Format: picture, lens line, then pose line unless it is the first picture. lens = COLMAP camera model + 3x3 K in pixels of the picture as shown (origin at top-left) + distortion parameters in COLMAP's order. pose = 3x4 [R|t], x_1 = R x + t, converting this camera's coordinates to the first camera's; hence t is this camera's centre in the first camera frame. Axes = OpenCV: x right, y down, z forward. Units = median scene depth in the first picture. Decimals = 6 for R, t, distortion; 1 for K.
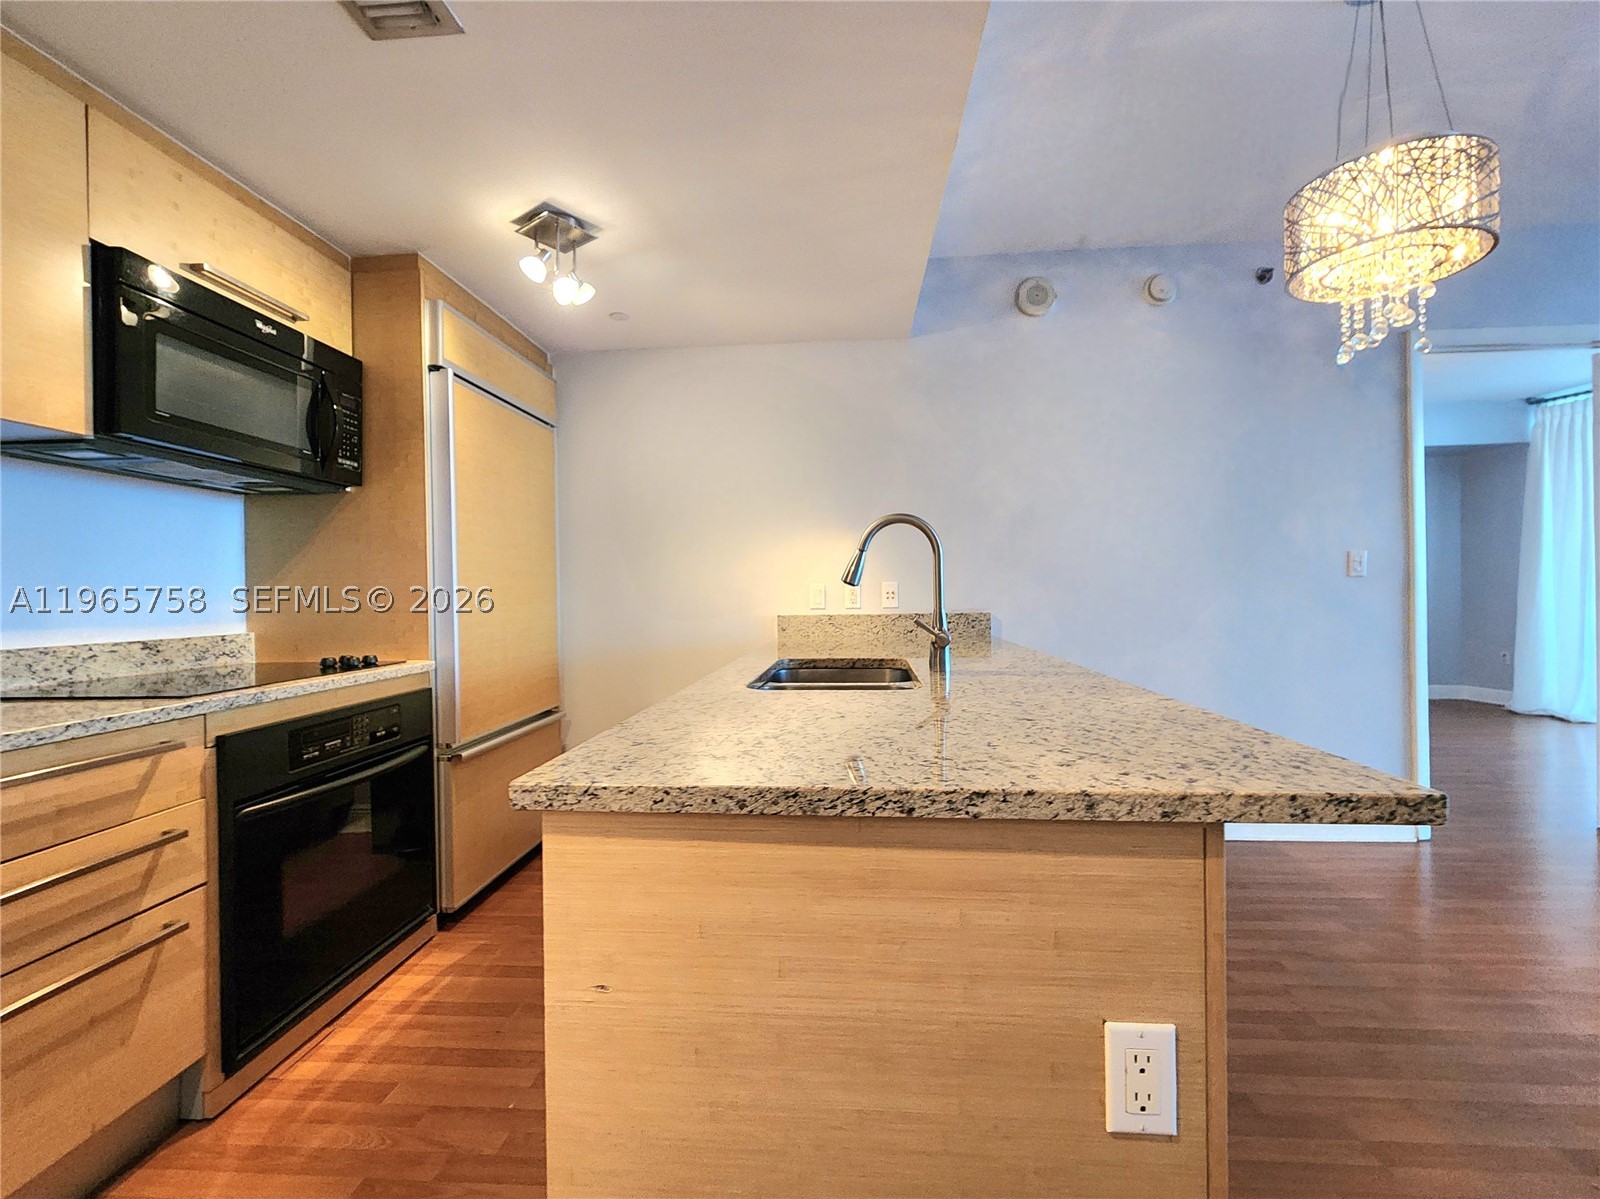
lens RADIAL K [[679.2, 0, 788.1], [0, 679.2, 601.7], [0, 0, 1]] dist [0.000239, -0.000046]
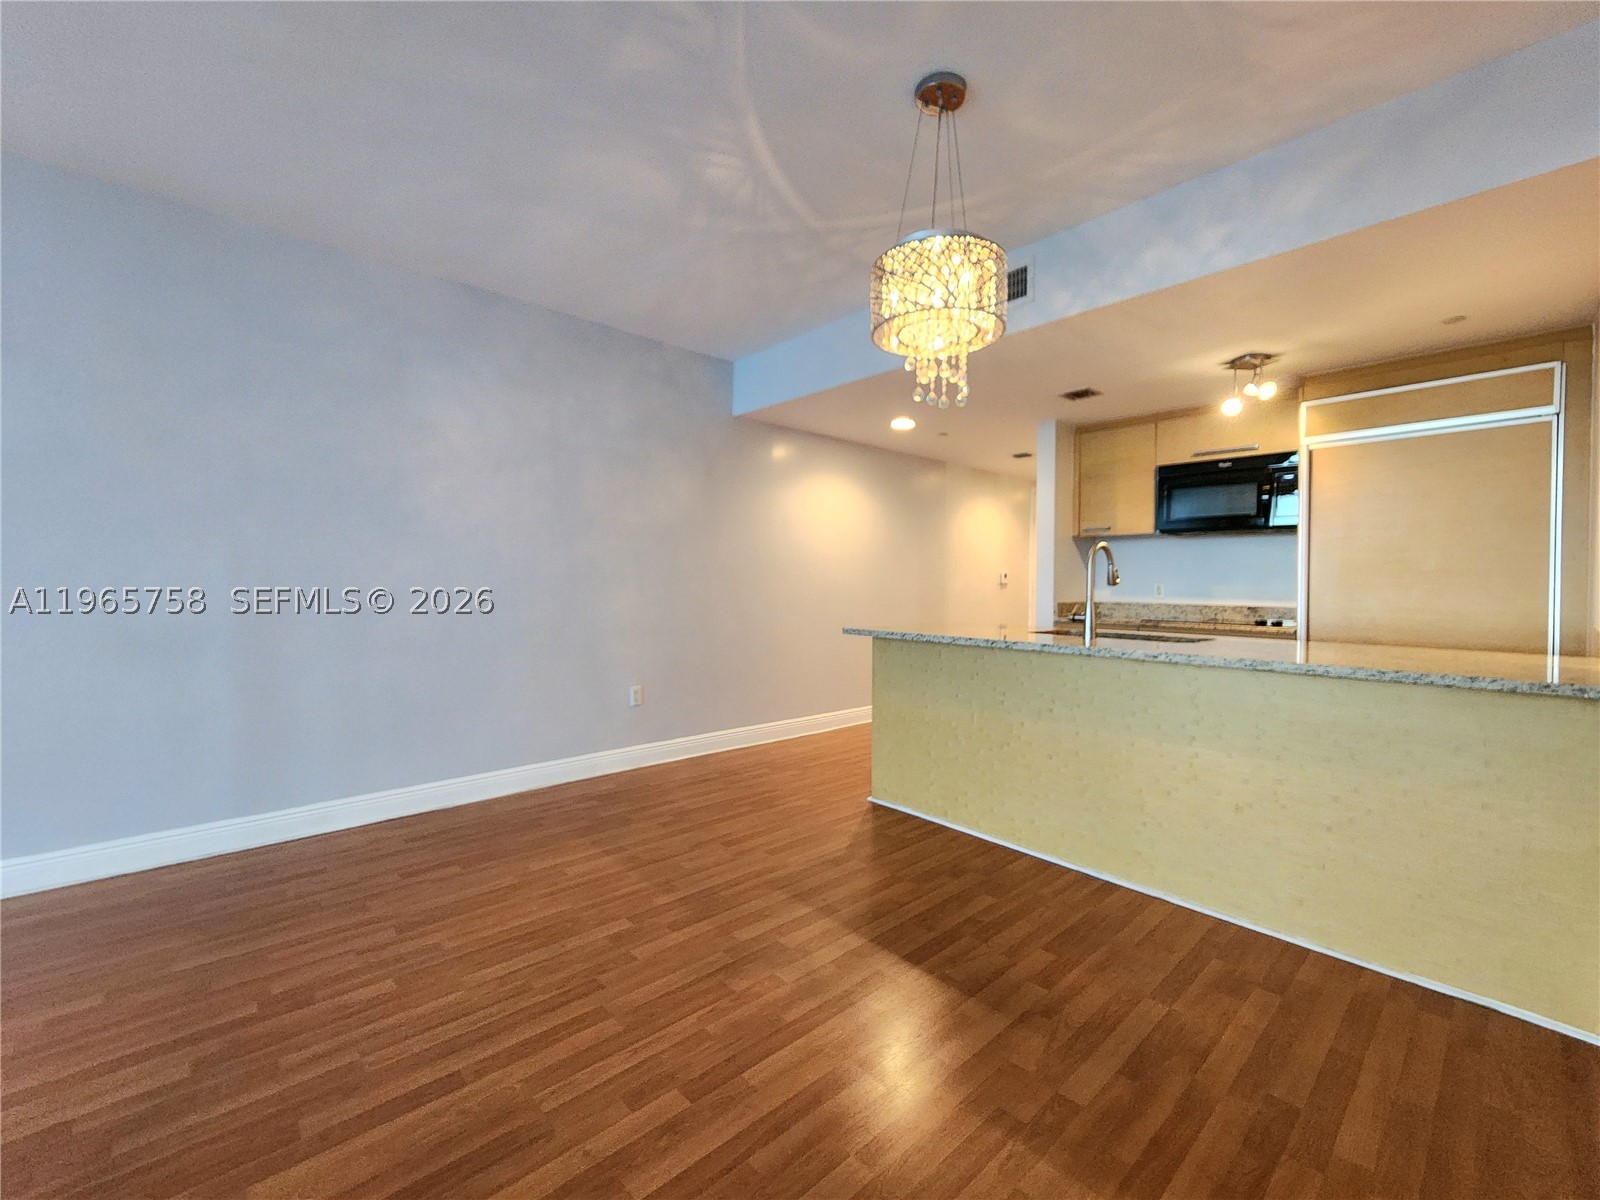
lens RADIAL K [[668.7, 0, 794.4], [0, 668.7, 597.0], [0, 0, 1]] dist [0.000766, -0.000023]
pose [[-0.694205, 0.019785, -0.719505, 1.771812], [-0.009754, 0.999272, 0.036889, -0.041265], [0.719711, 0.032626, -0.693506, 1.520172]]
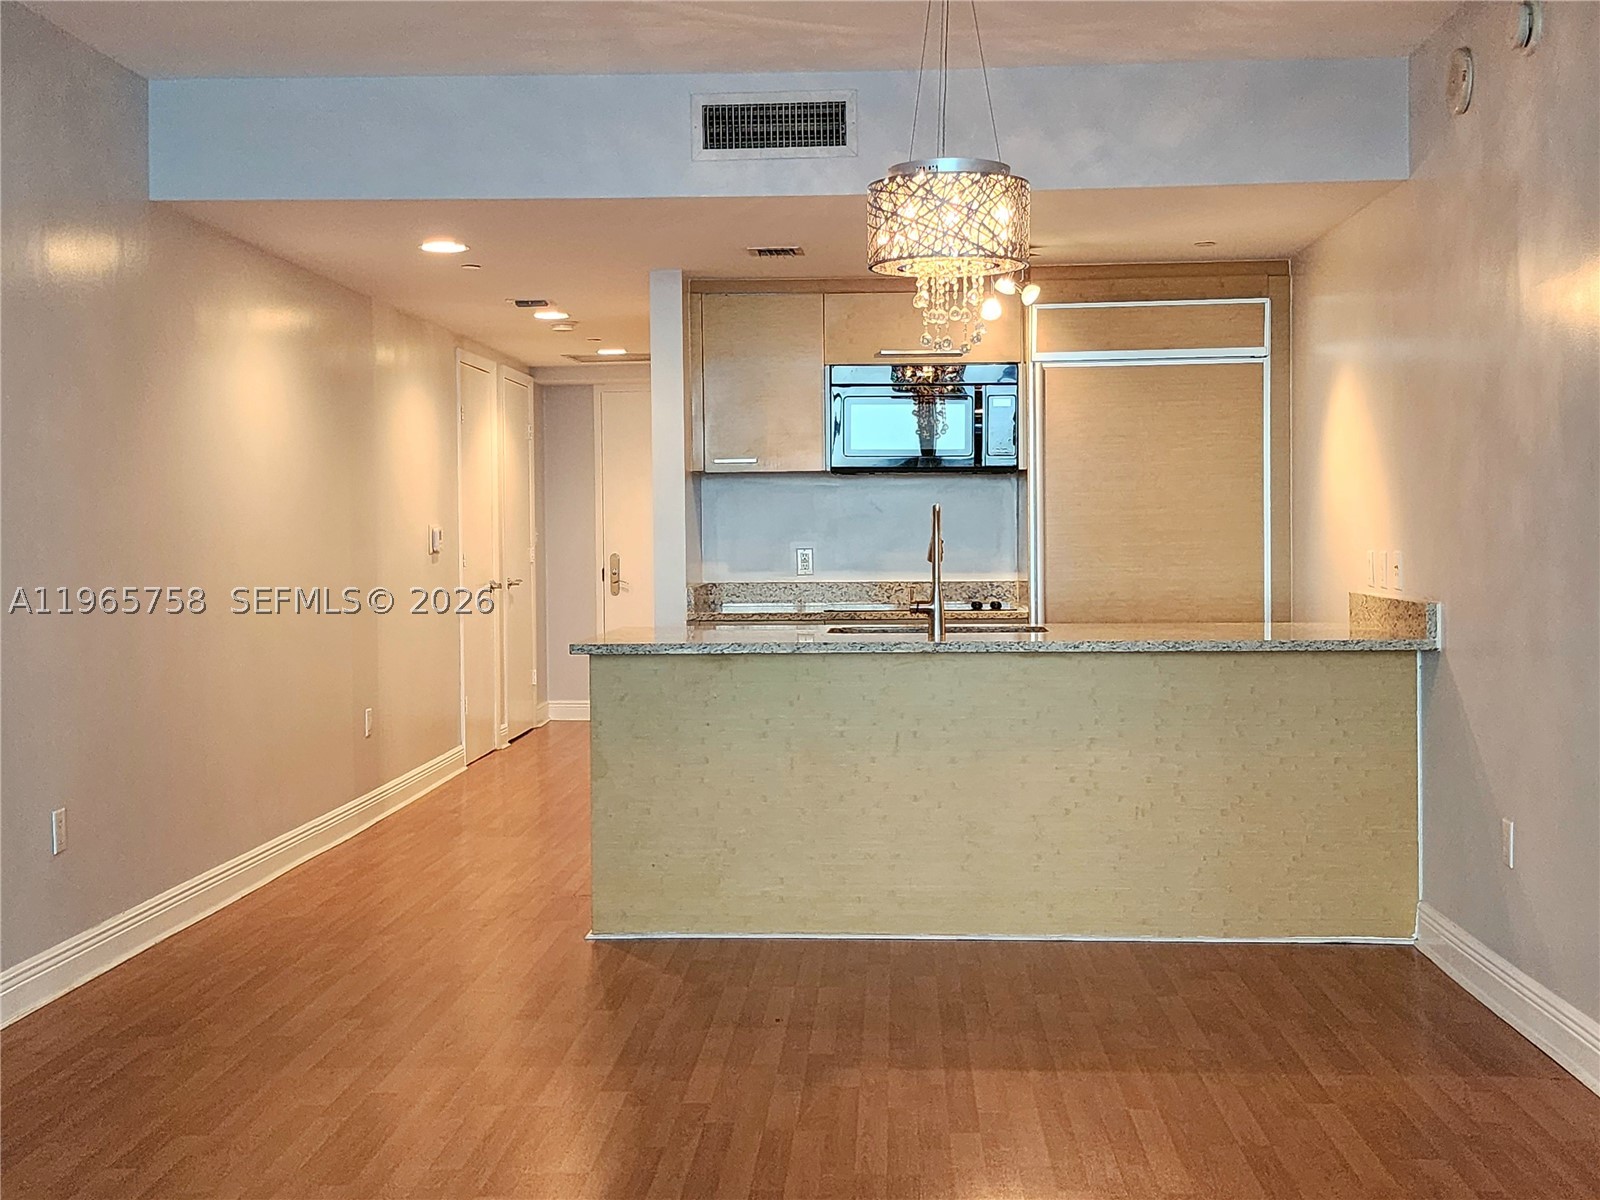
lens RADIAL K [[1976.9, 0, 798.2], [0, 1976.9, 591.1], [0, 0, 1]] dist [0.082092, -0.001623]
pose [[0.030774, 0.043809, -0.998566, 3.551989], [-0.005642, 0.999031, 0.043656, -0.115205], [0.999510, 0.004290, 0.030992, 0.596705]]
